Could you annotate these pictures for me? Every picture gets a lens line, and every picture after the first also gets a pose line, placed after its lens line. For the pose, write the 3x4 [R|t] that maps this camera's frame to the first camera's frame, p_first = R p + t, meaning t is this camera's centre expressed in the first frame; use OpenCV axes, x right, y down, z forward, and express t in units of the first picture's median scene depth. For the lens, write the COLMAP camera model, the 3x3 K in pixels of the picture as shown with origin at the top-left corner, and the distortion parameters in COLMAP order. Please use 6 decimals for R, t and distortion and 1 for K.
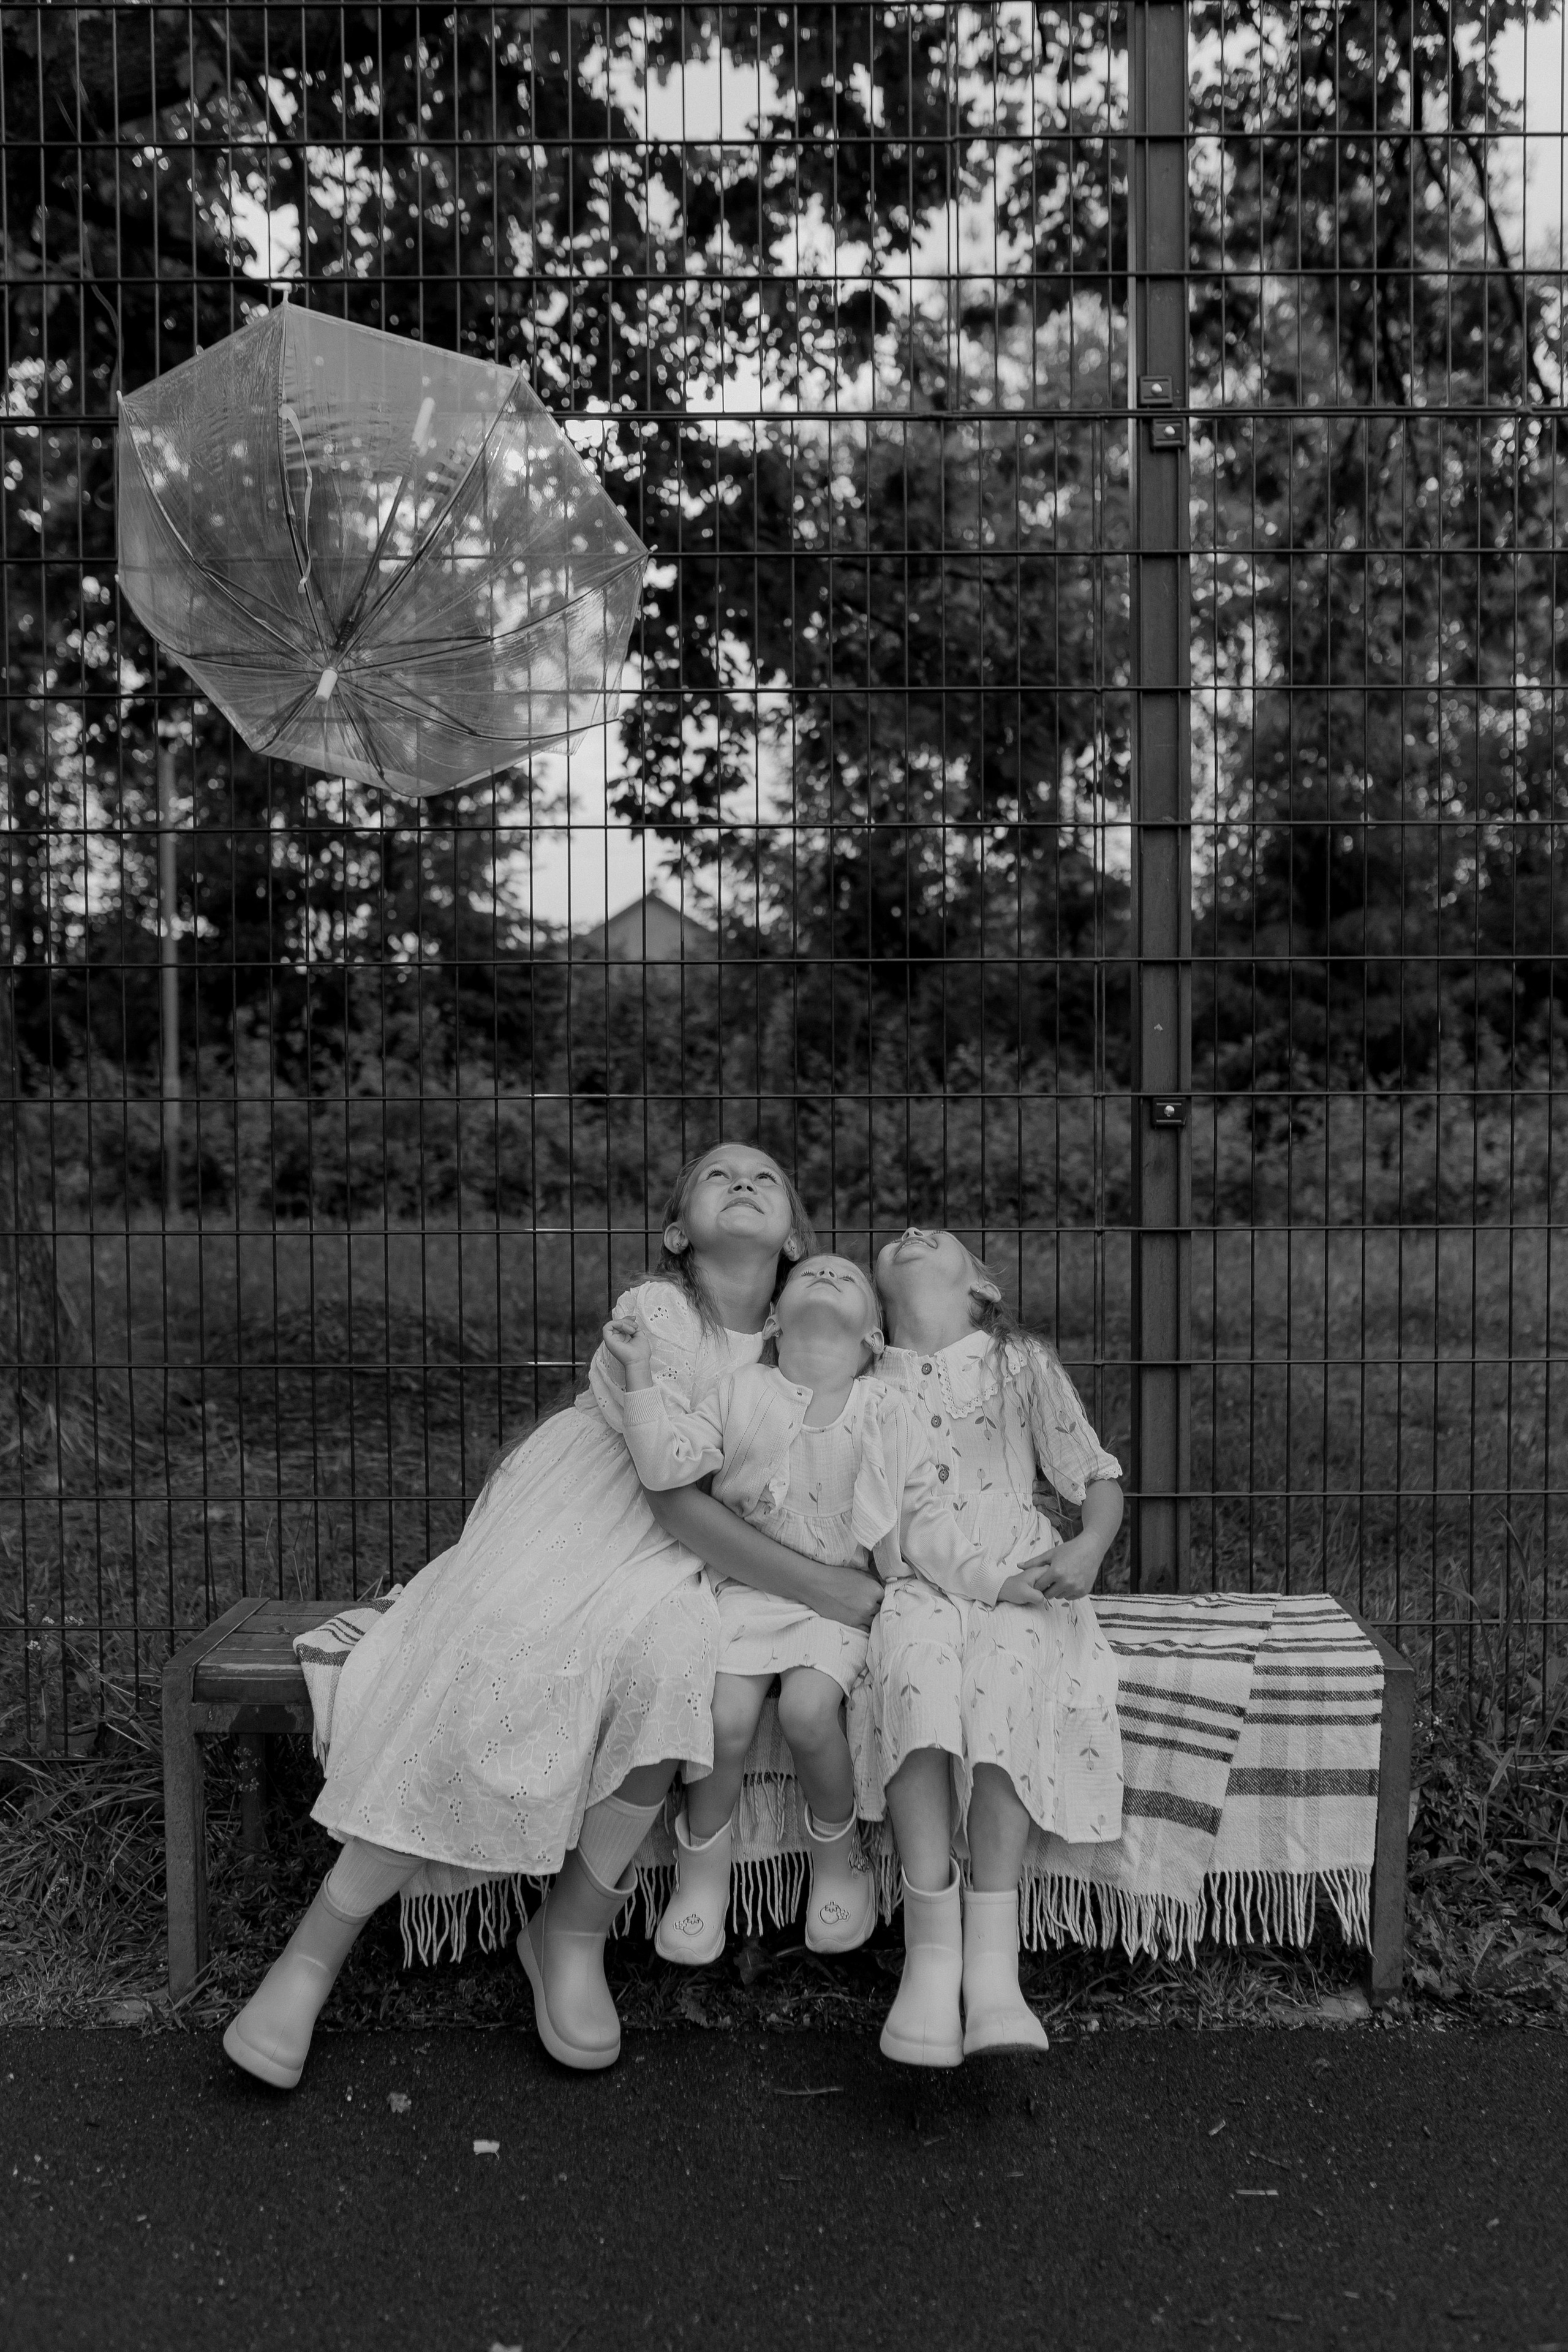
lens RADIAL K [[2241.1, 0, 783.1], [0, 2241.1, 1166.7], [0, 0, 1]] dist [-0.064009, 0.092801]
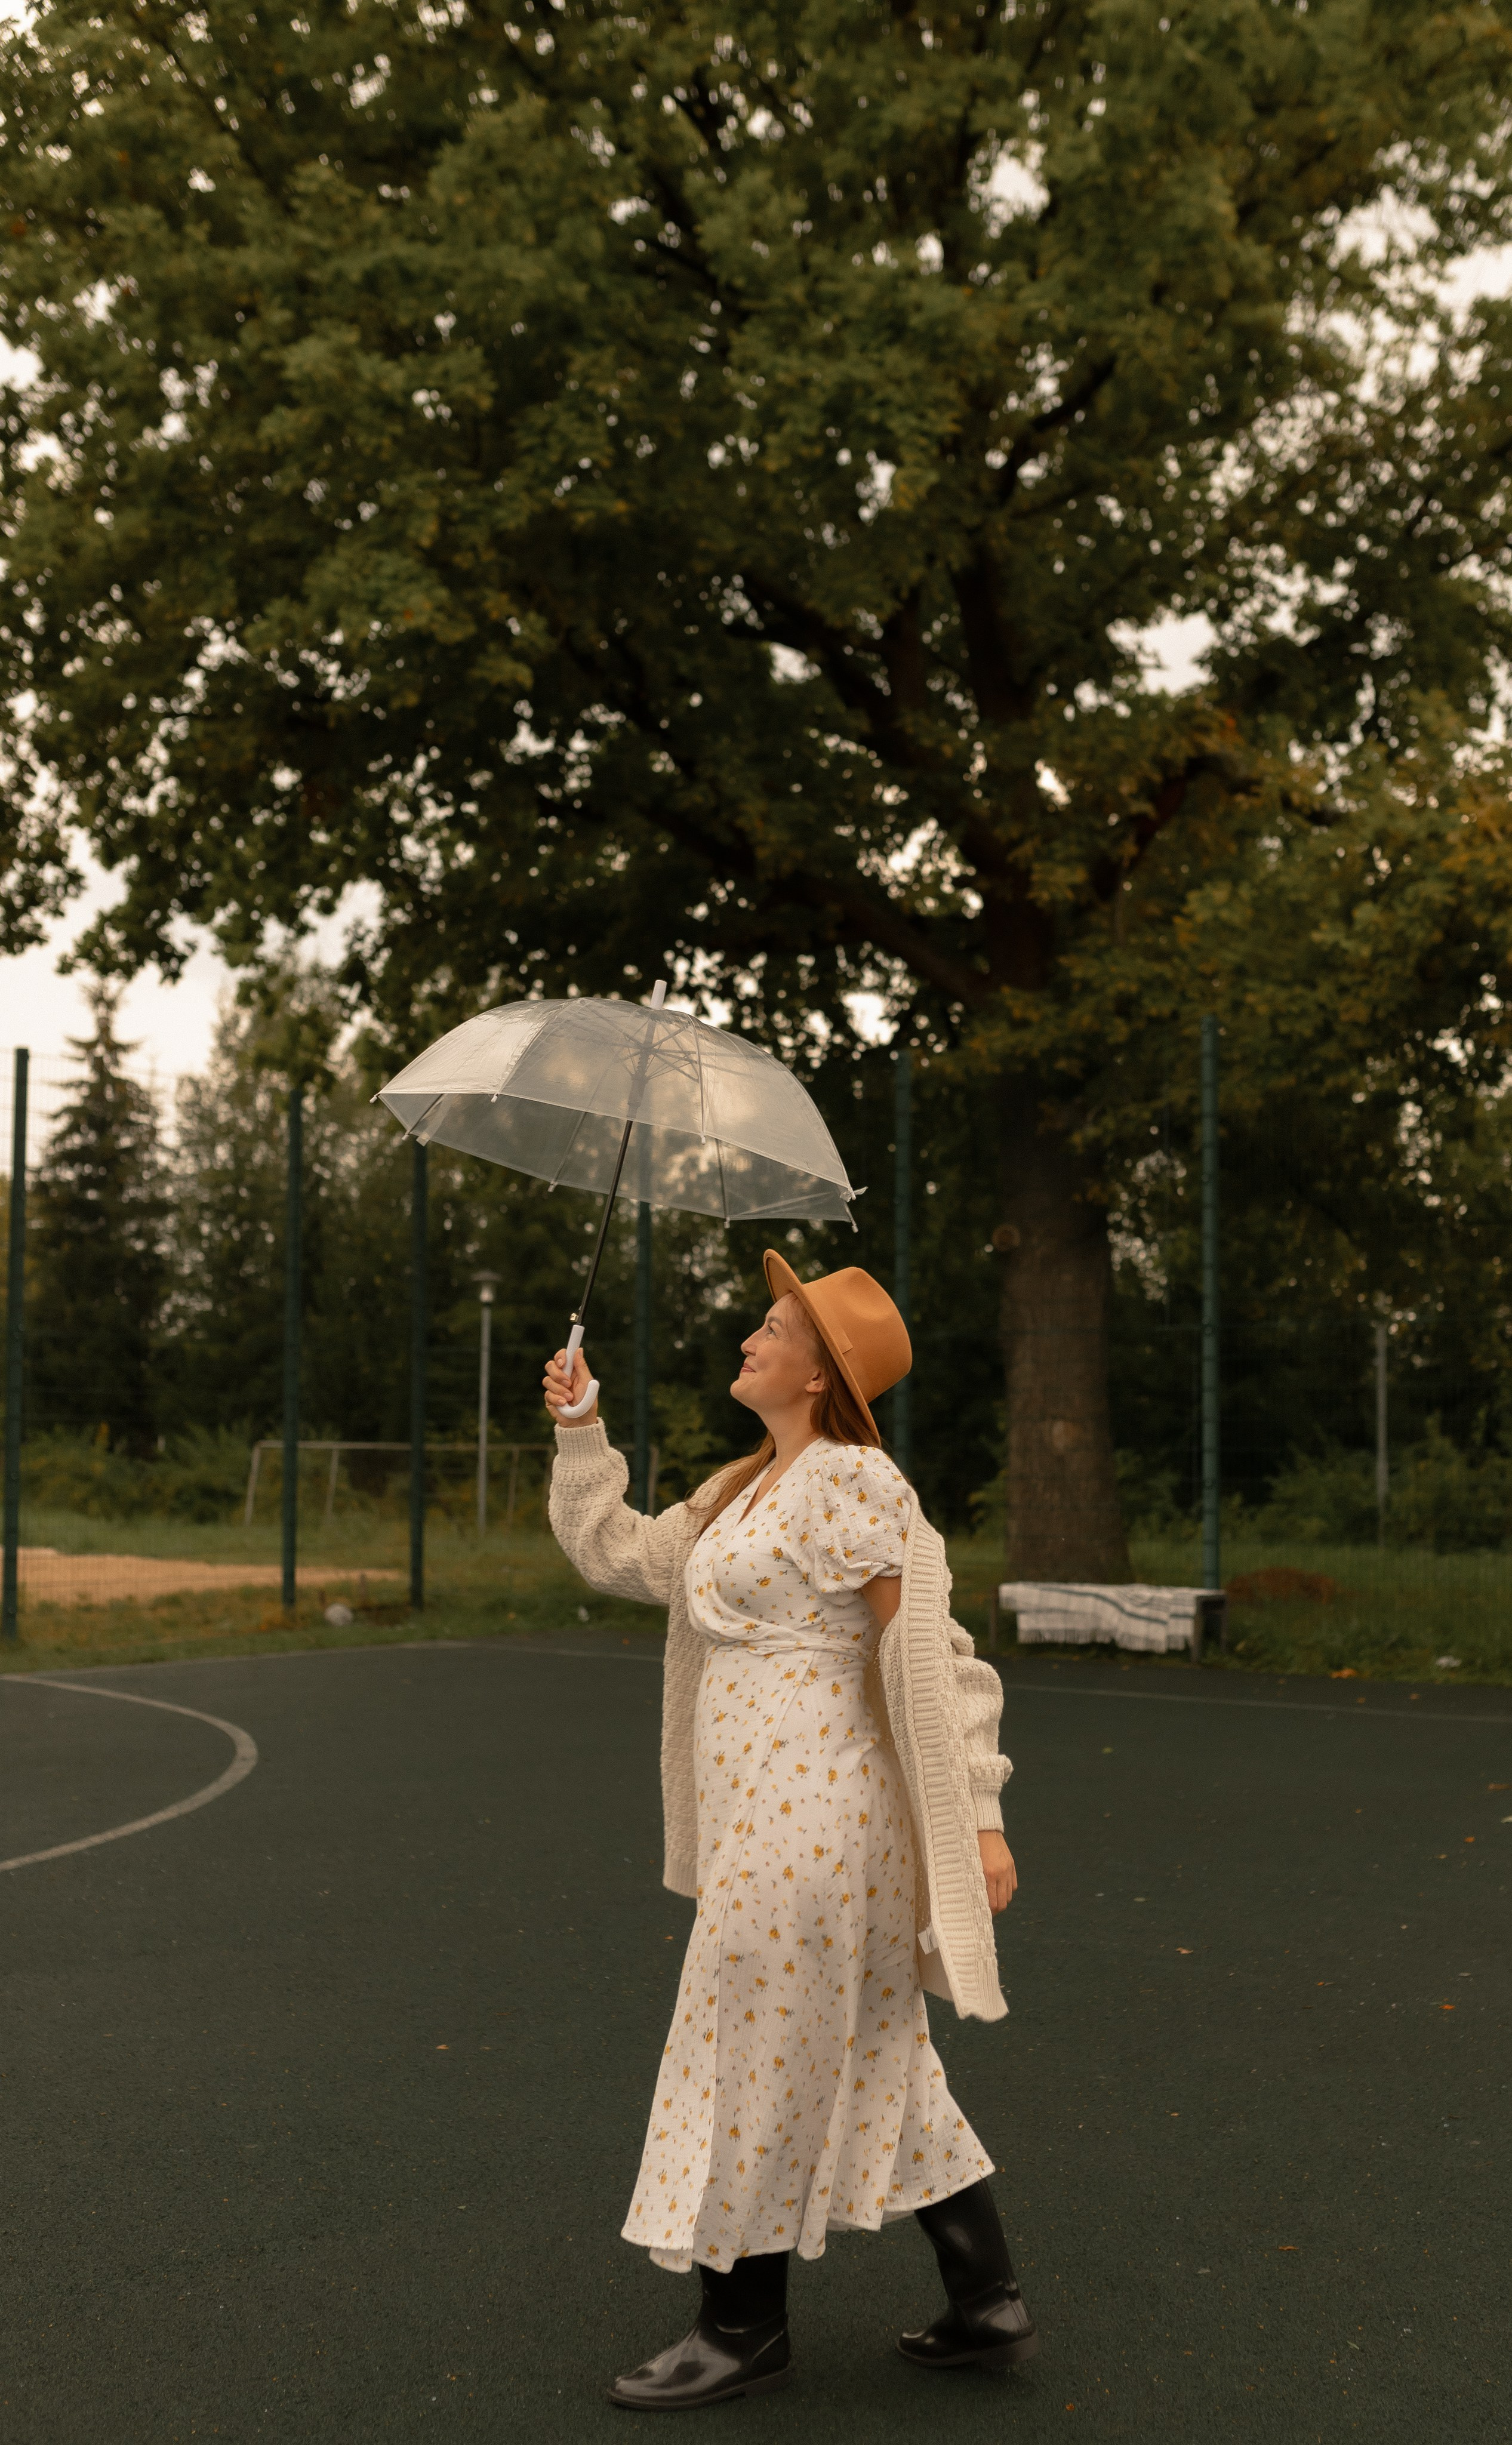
lens RADIAL K [[2476.0, 0, 869.2], [0, 2476.0, 1297.2], [0, 0, 1]] dist [0.003123, -0.004857]
pose [[0.800219, -0.030054, -0.598954, 1.019672], [-0.031343, 0.995283, -0.091816, 0.032911], [0.598888, 0.092247, 0.795502, -1.315882]]
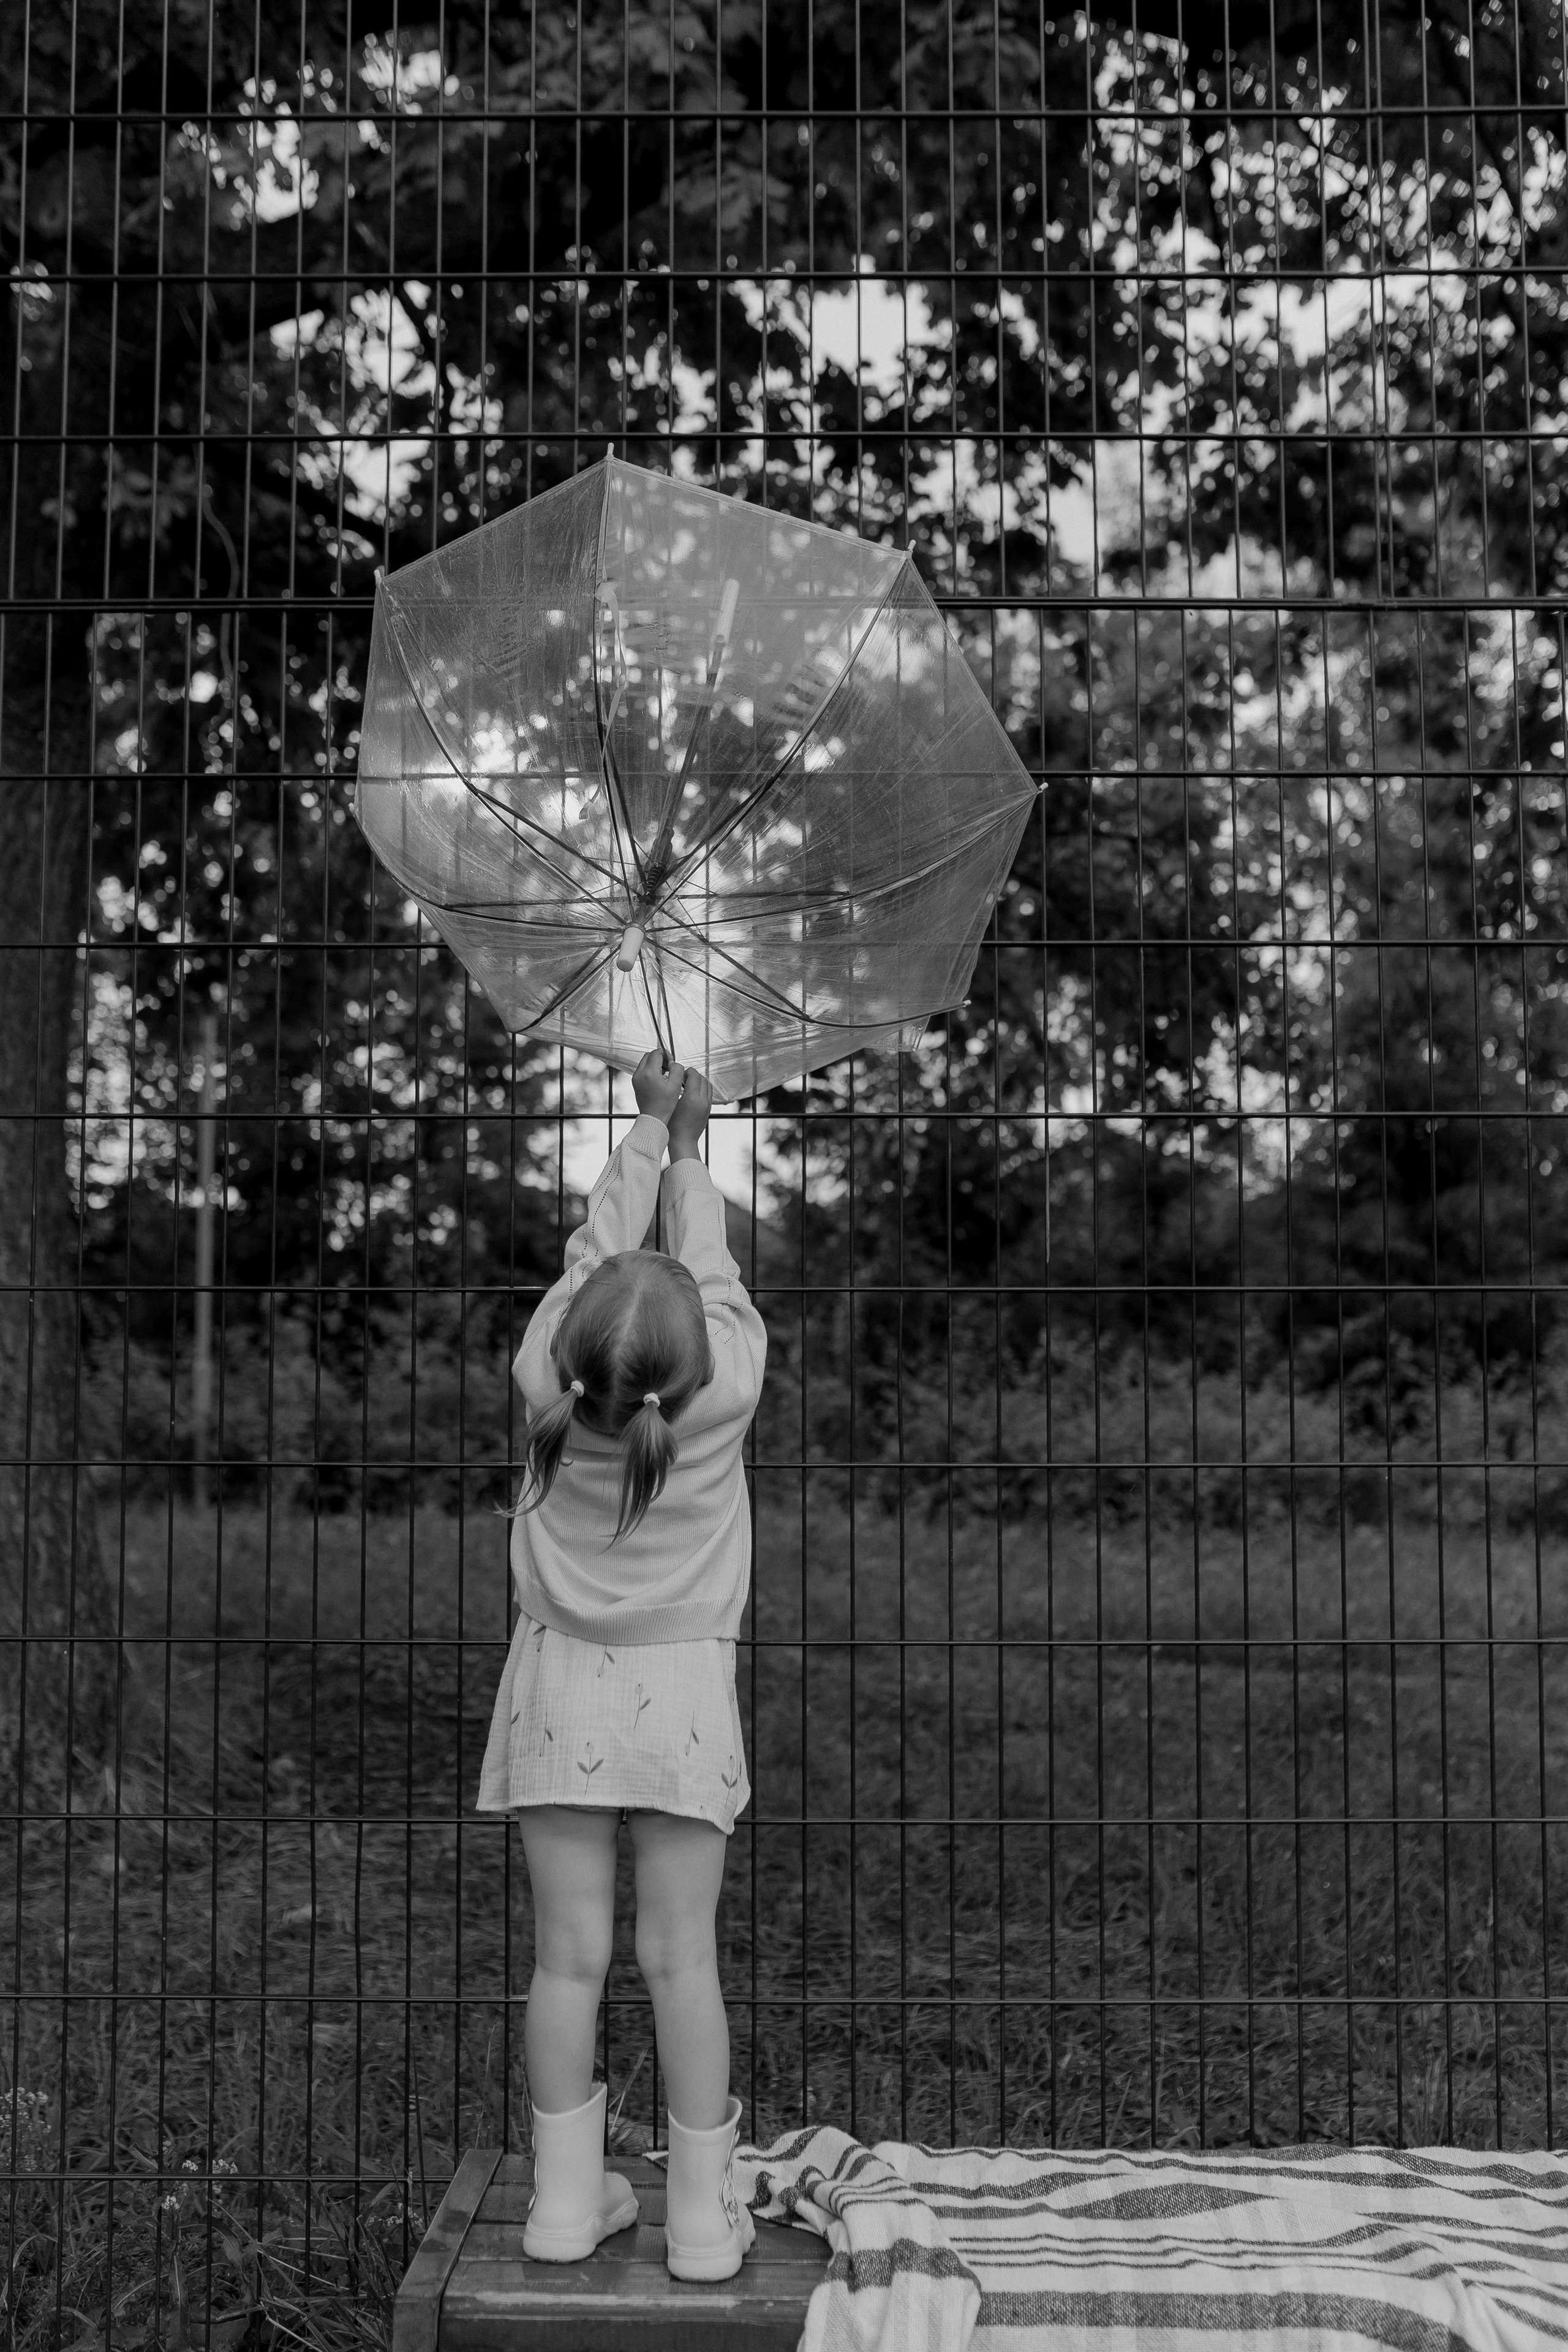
lens RADIAL K [[2291.1, 0, 787.8], [0, 2291.1, 1170.6], [0, 0, 1]] dist [-0.060407, 0.087306]
pose [[0.999981, 0.004714, -0.003945, -0.053380], [-0.005146, 0.993028, -0.117762, -0.015853], [0.003363, 0.117780, 0.993034, 0.086072]]
